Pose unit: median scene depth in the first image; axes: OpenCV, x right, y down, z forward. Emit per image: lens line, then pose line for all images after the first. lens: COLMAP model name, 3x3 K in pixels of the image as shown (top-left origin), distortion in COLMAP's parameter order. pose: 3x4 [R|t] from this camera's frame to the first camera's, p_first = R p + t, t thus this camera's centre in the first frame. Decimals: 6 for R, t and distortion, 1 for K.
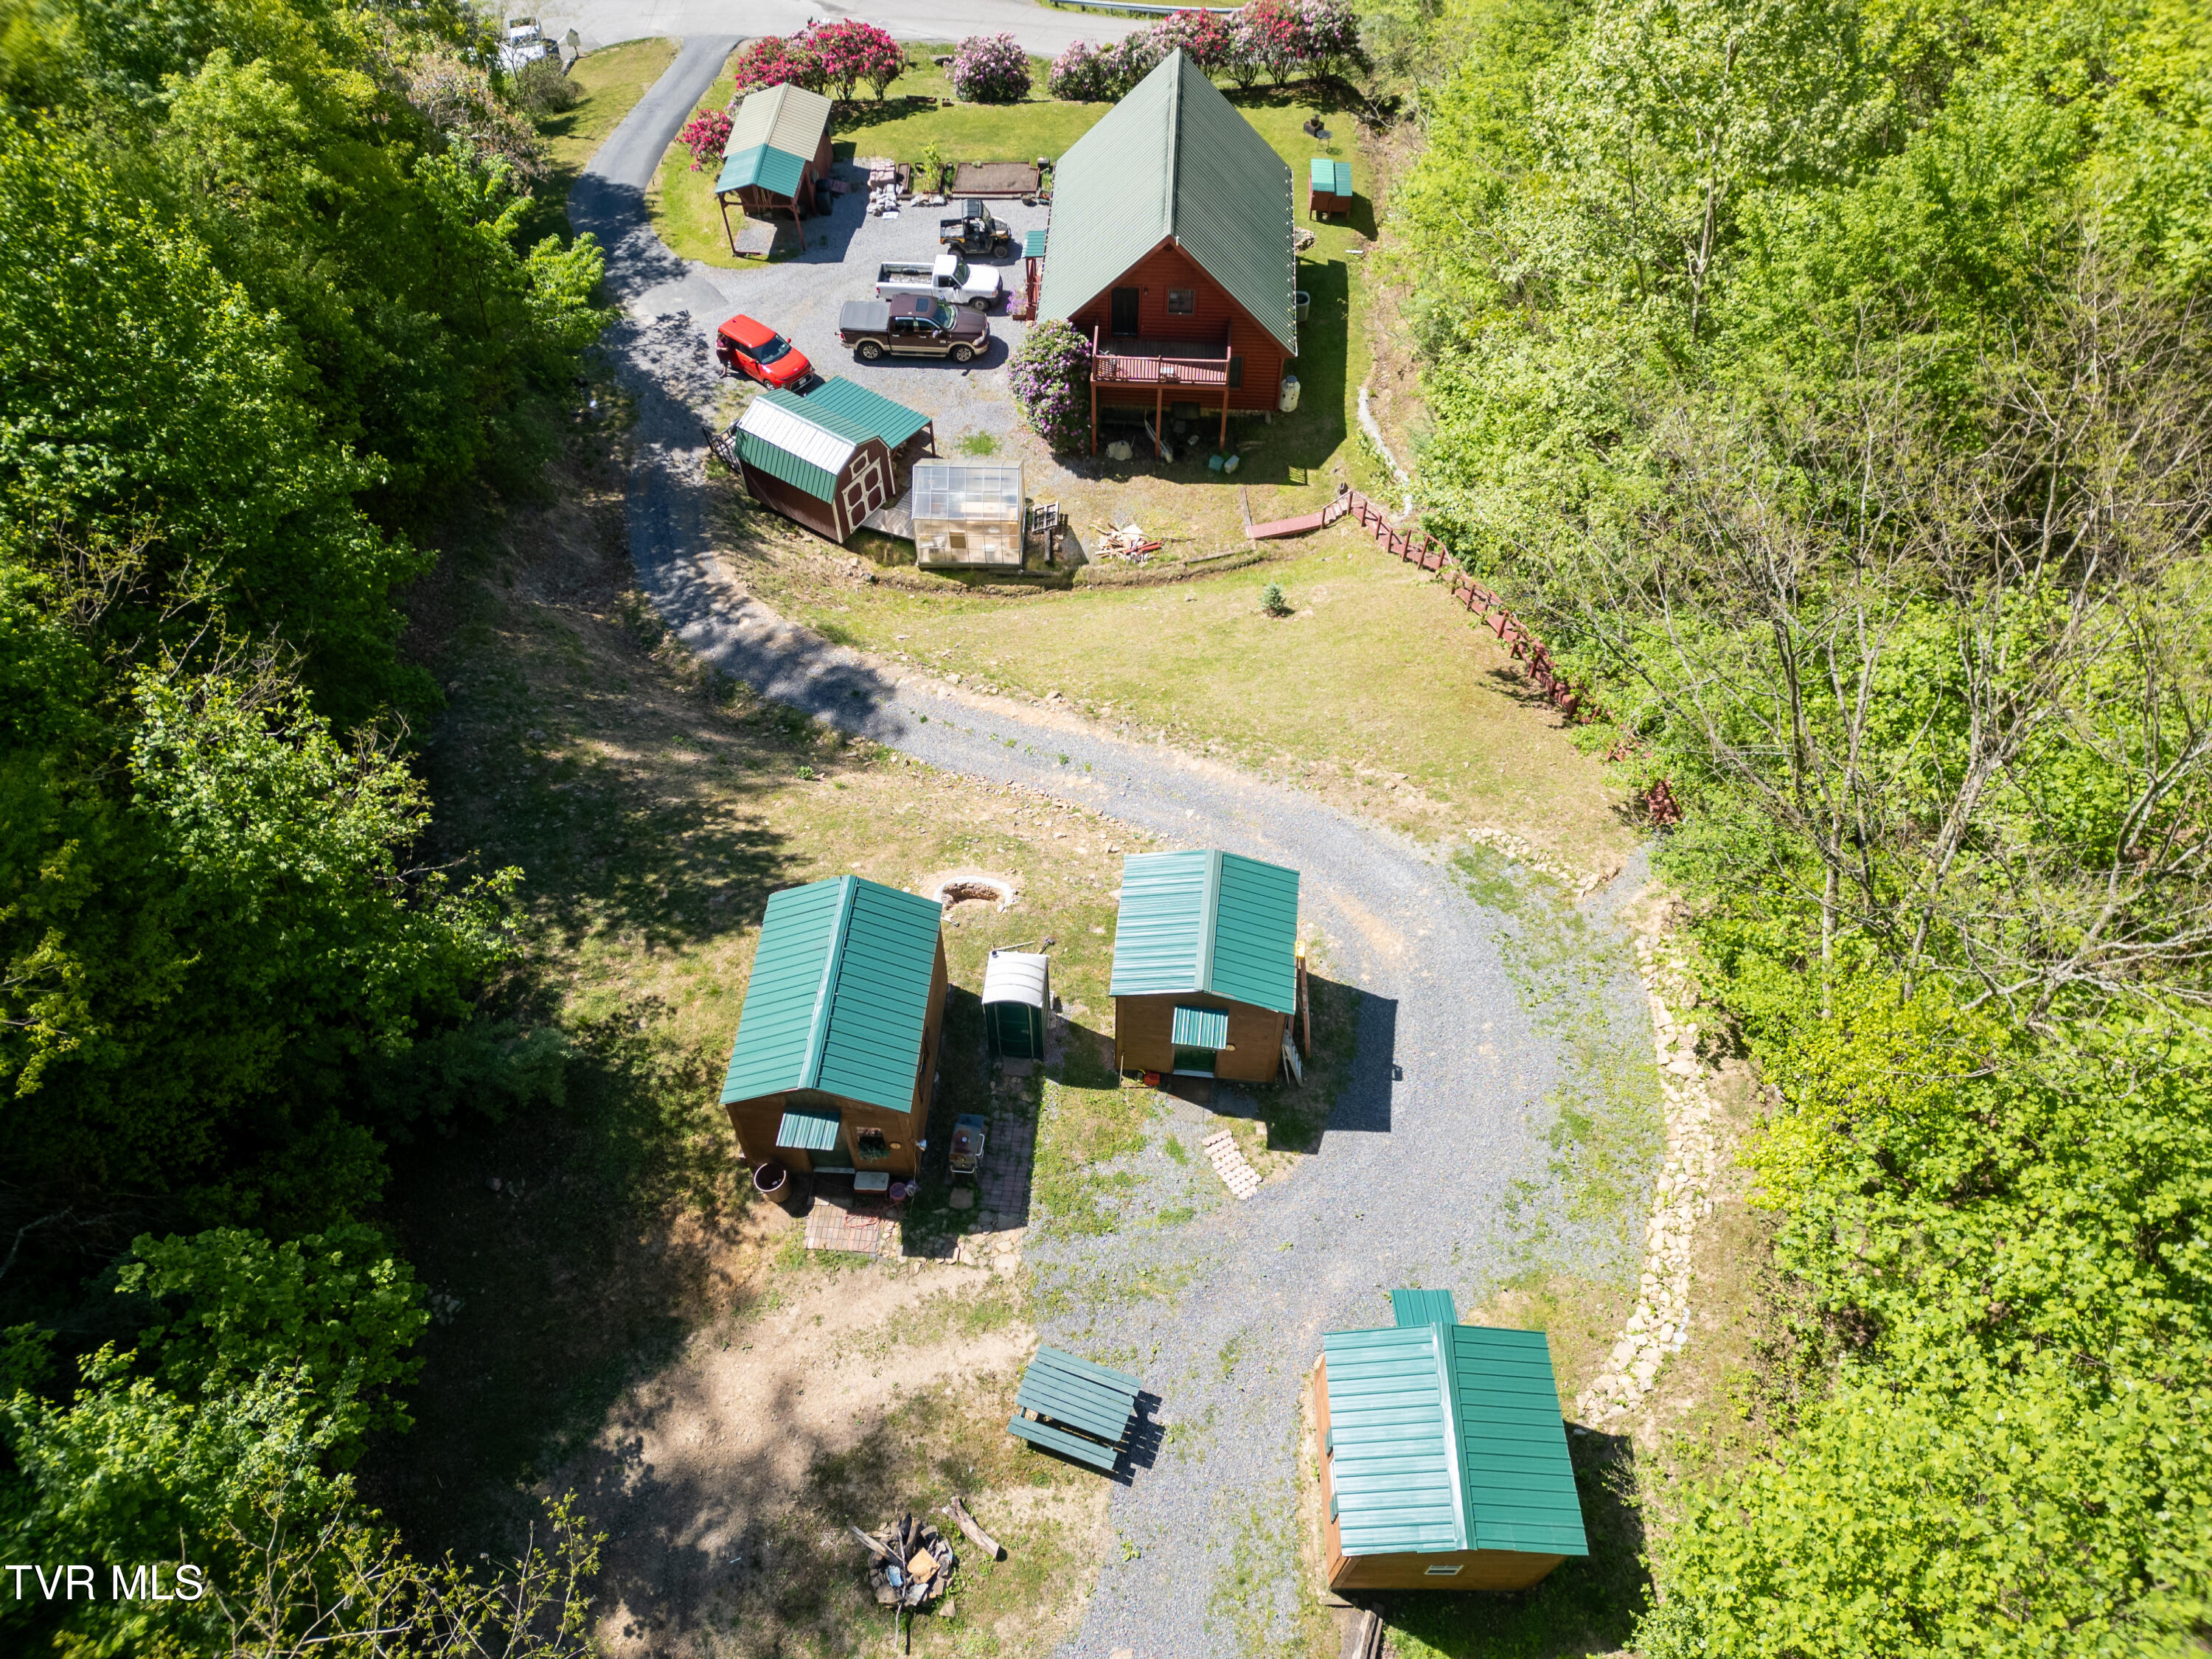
lens RADIAL K [[1538.5, 0, 1106.0], [0, 1538.5, 829.5], [0, 0, 1]] dist [0.079895, -0.072594]
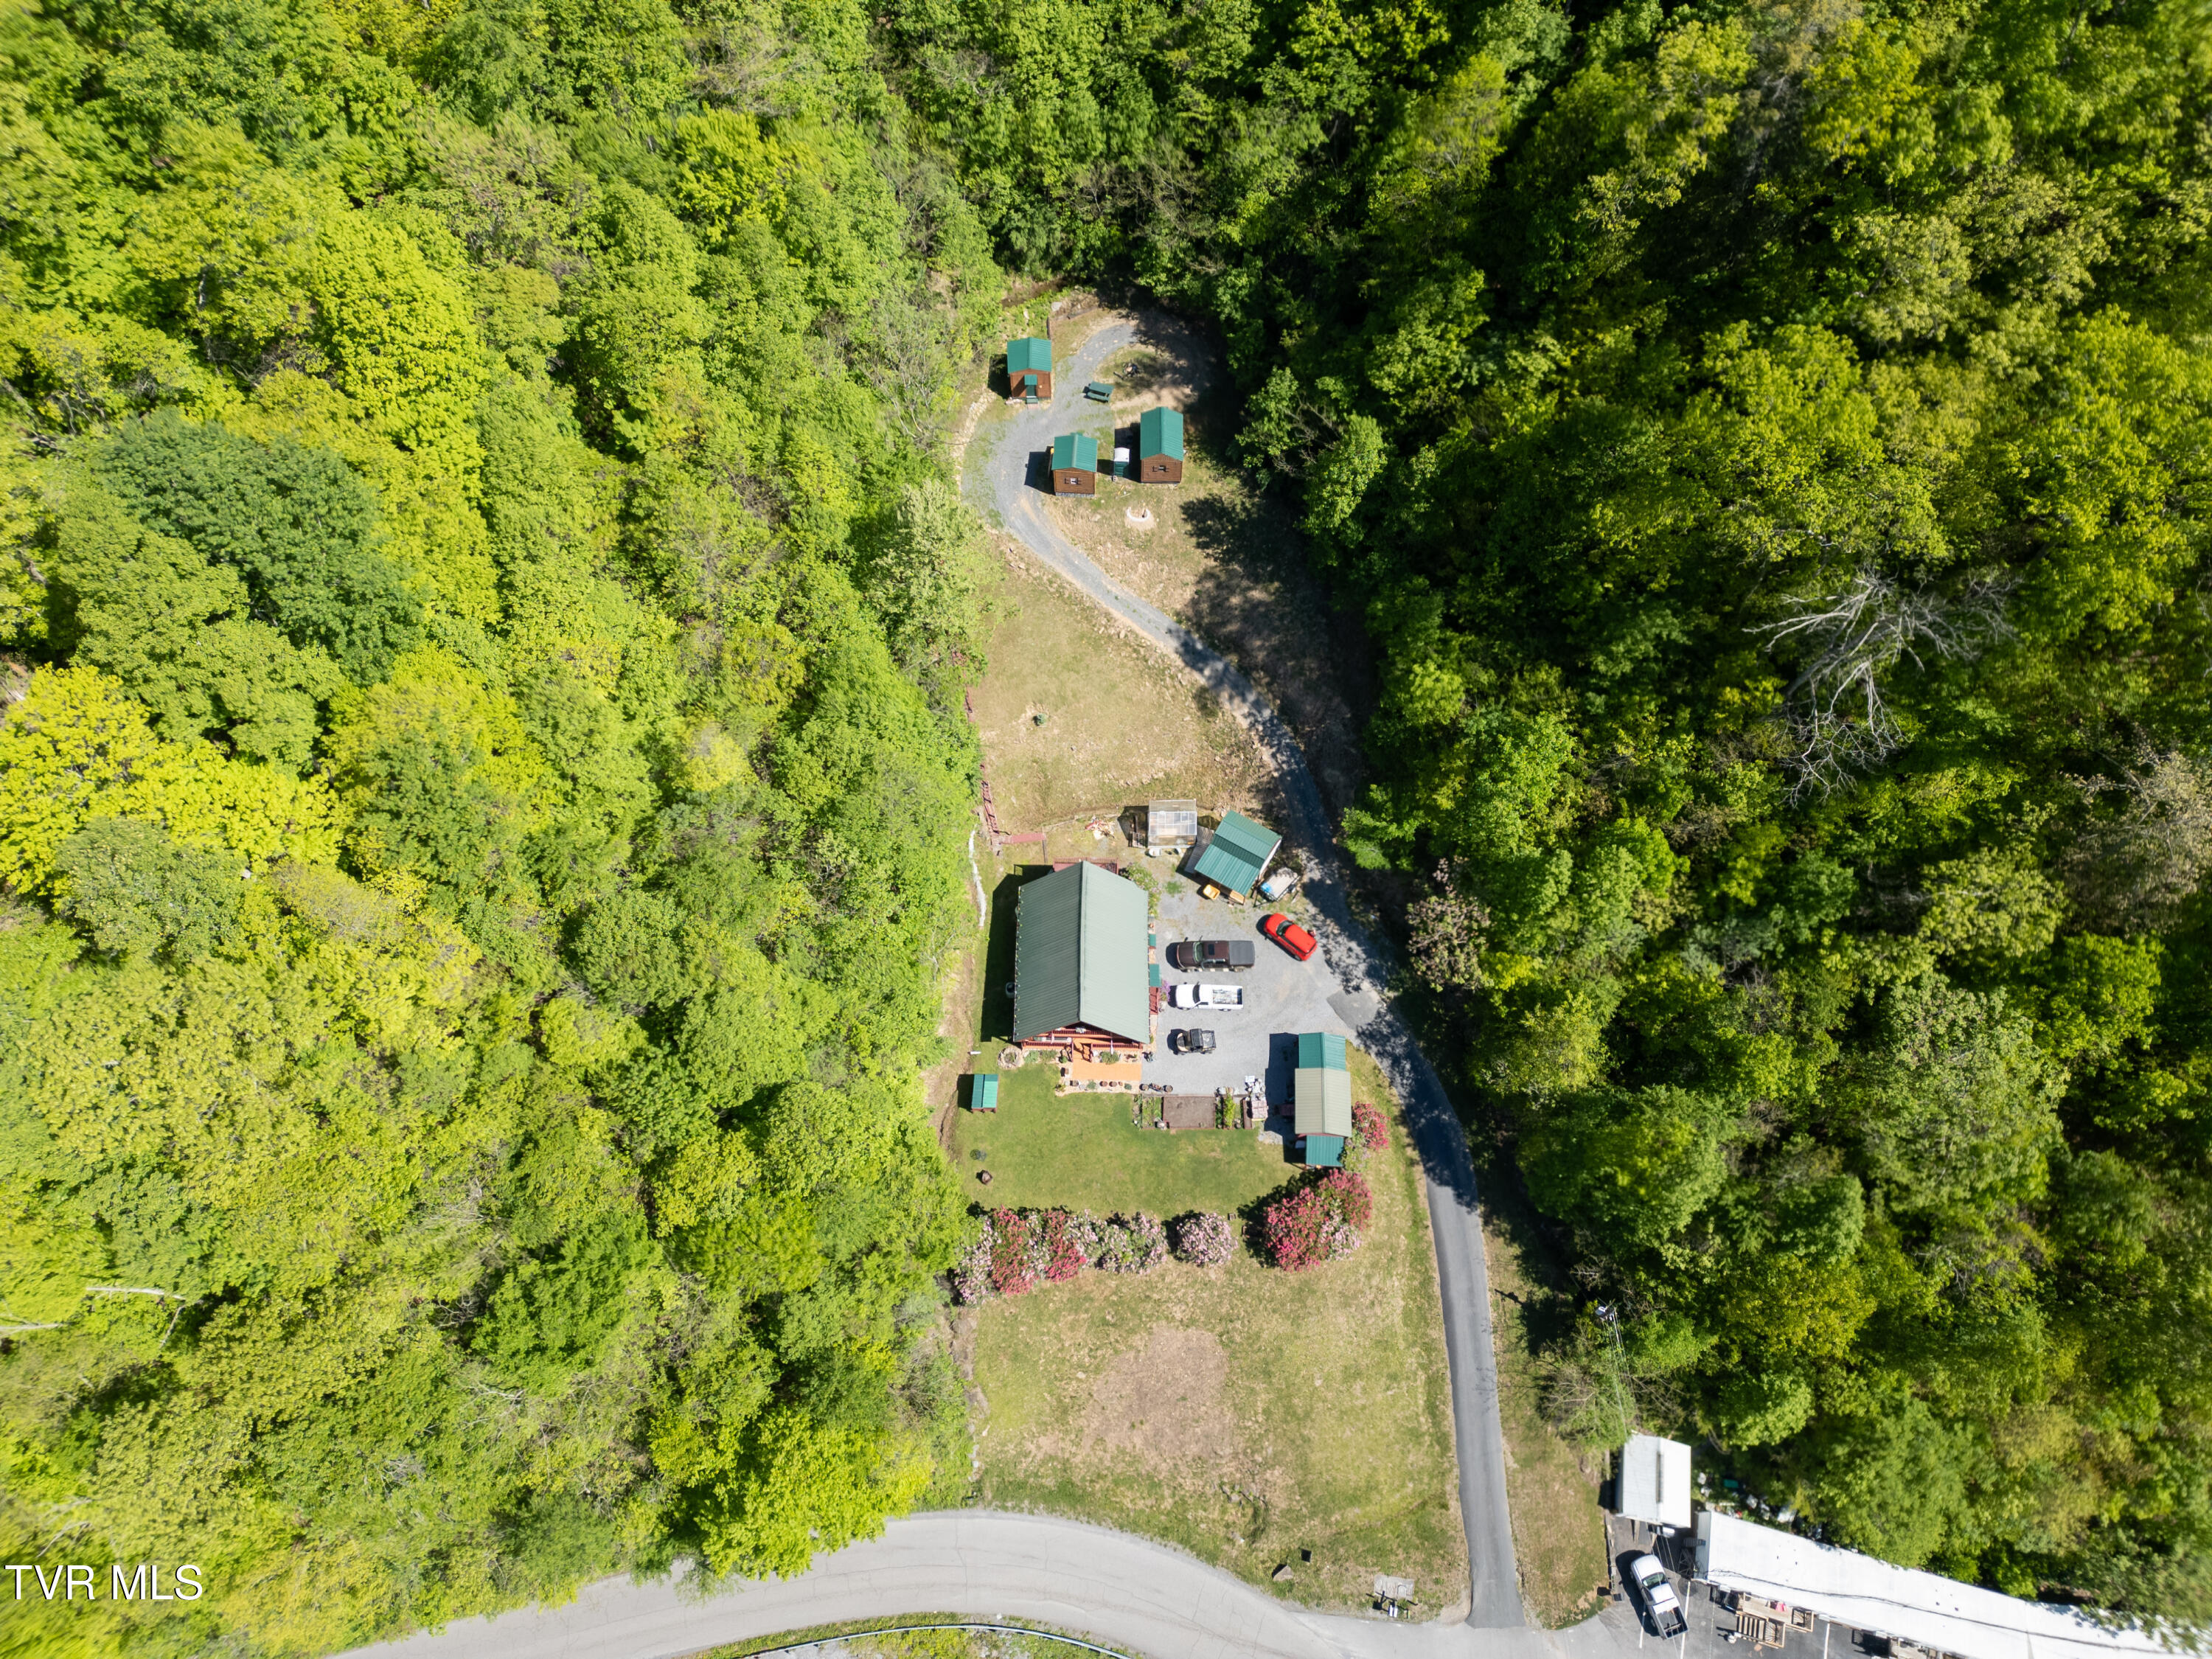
lens RADIAL K [[1538.5, 0, 1106.0], [0, 1538.5, 829.5], [0, 0, 1]] dist [0.079895, -0.072594]
pose [[-0.999053, 0.027432, -0.033786, 0.153798], [-0.042489, -0.446861, 0.893594, -4.197920], [0.009416, 0.894183, 0.447603, 0.037557]]
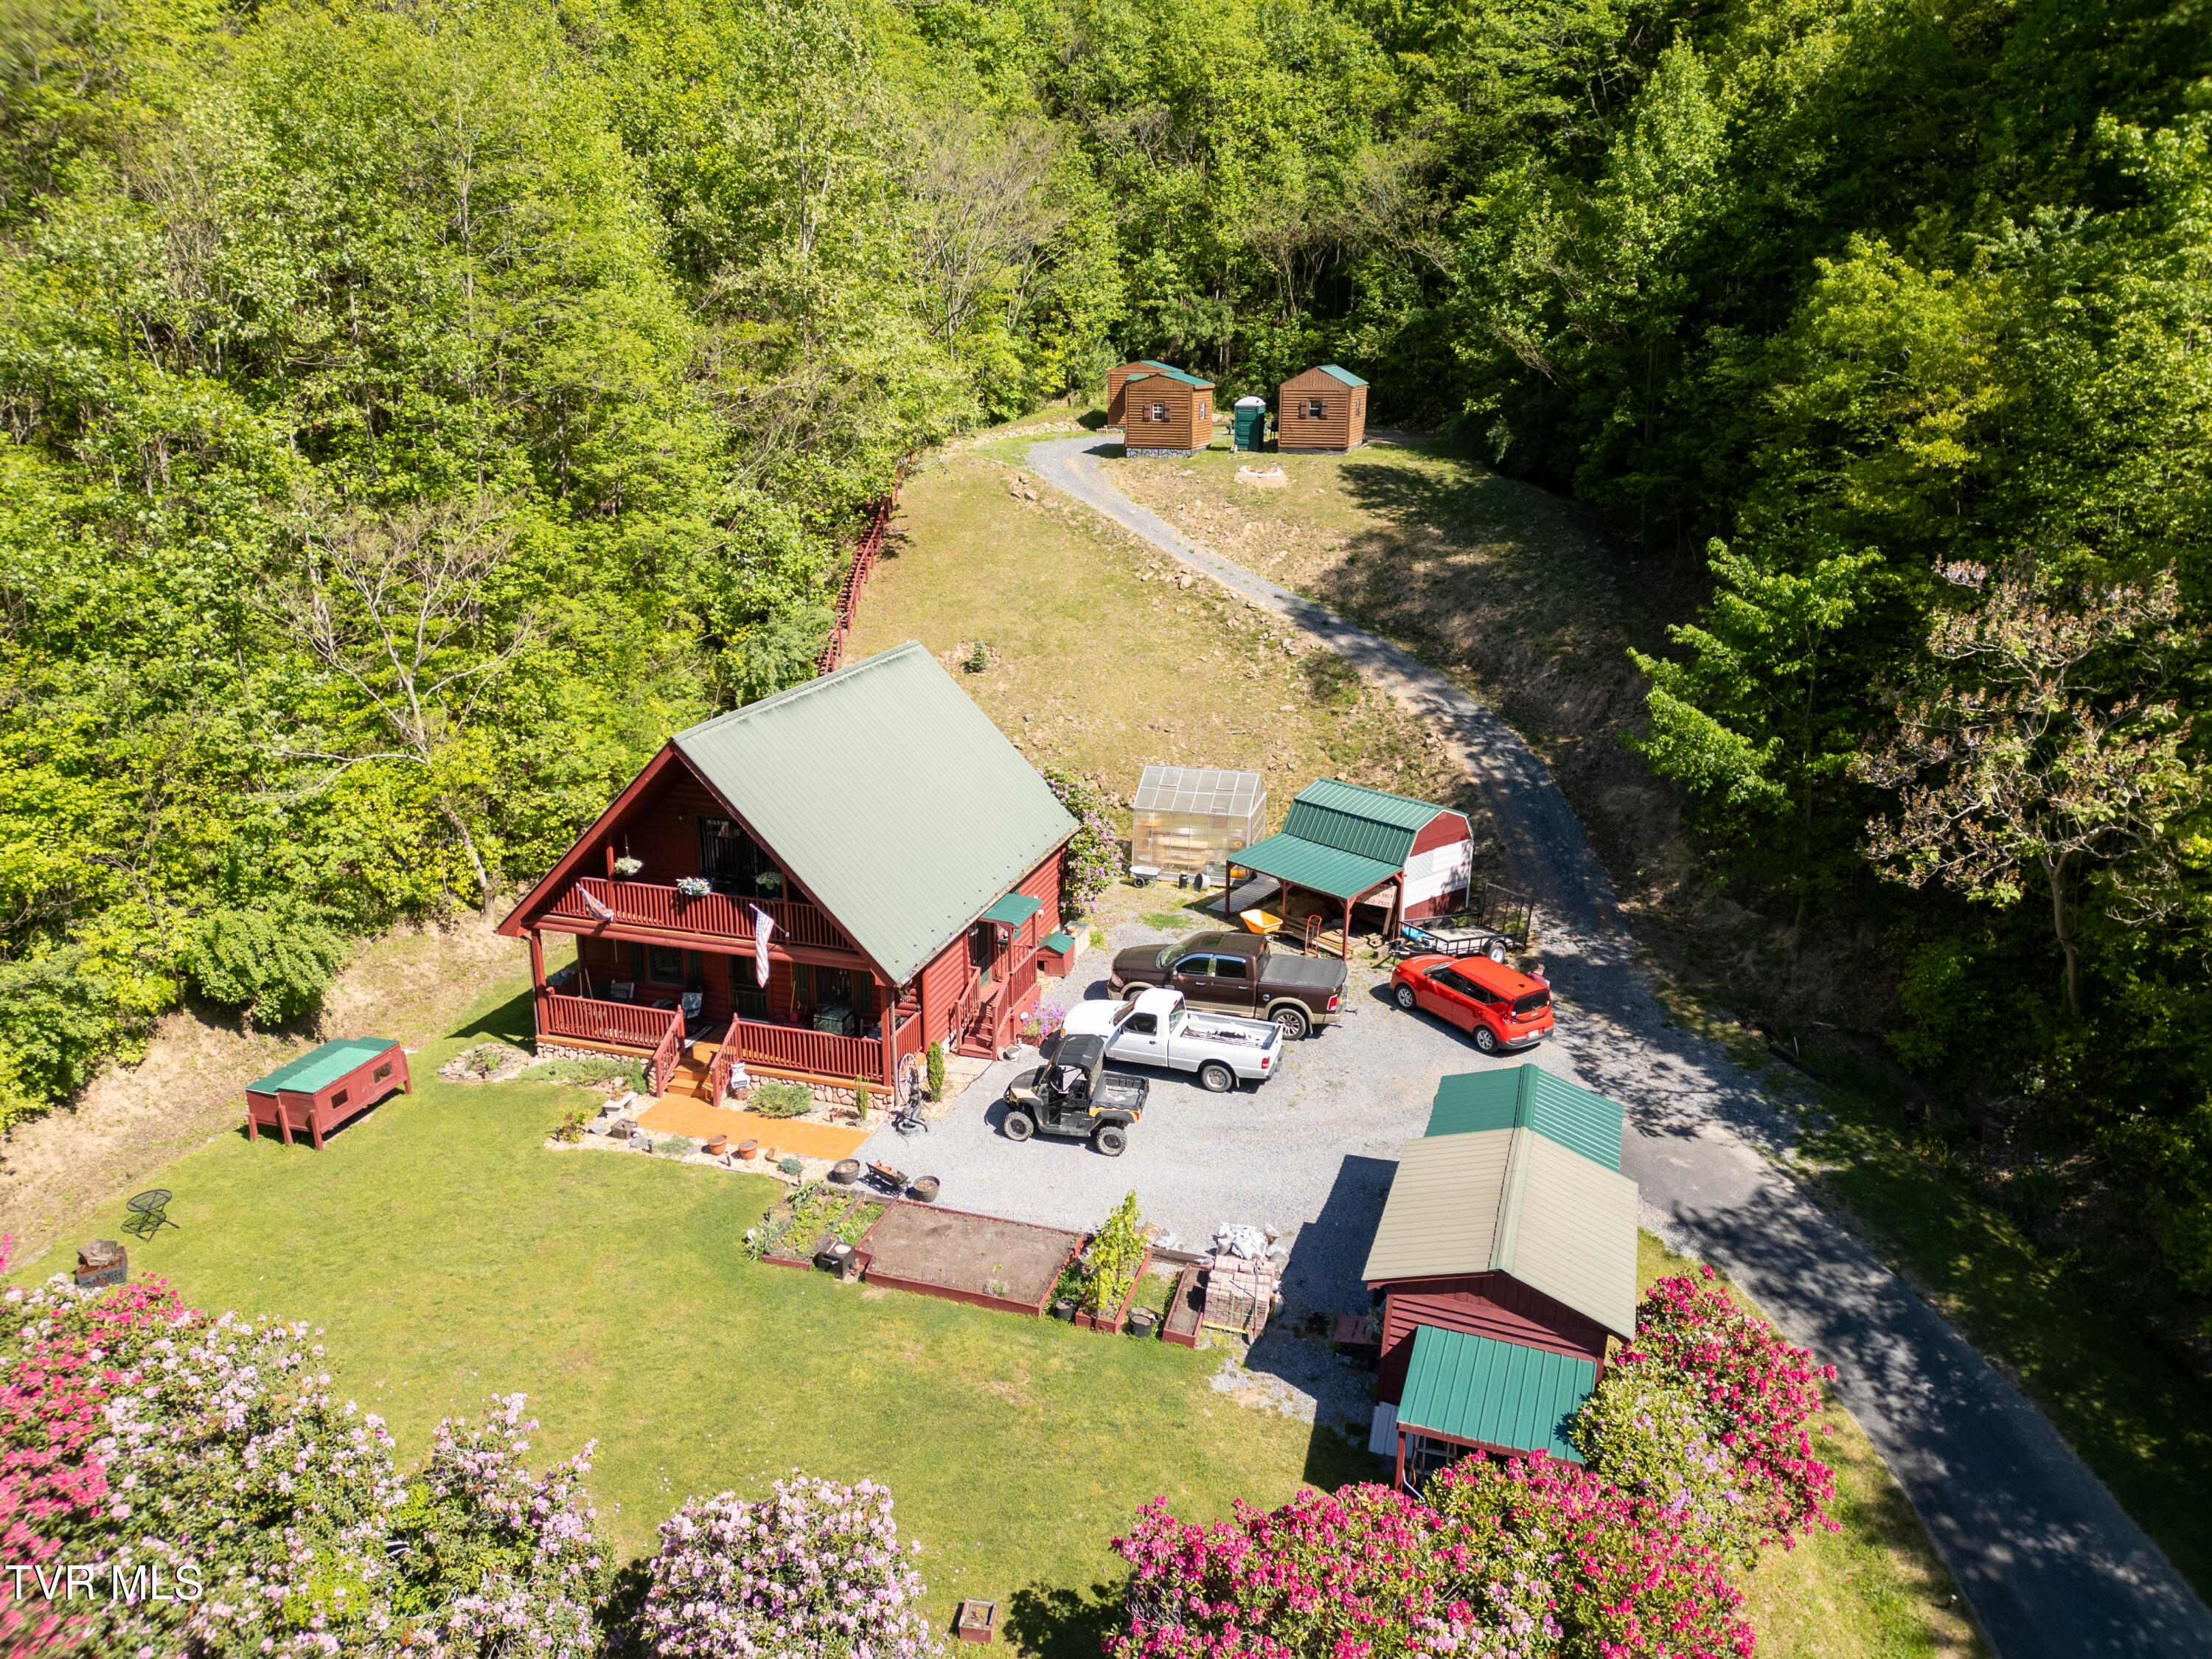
lens RADIAL K [[1538.5, 0, 1106.0], [0, 1538.5, 829.5], [0, 0, 1]] dist [0.079895, -0.072594]
pose [[-0.970006, -0.075495, 0.231062, -0.469974], [0.194065, 0.331902, 0.923136, -2.015775], [-0.146382, 0.940288, -0.307296, 2.474676]]
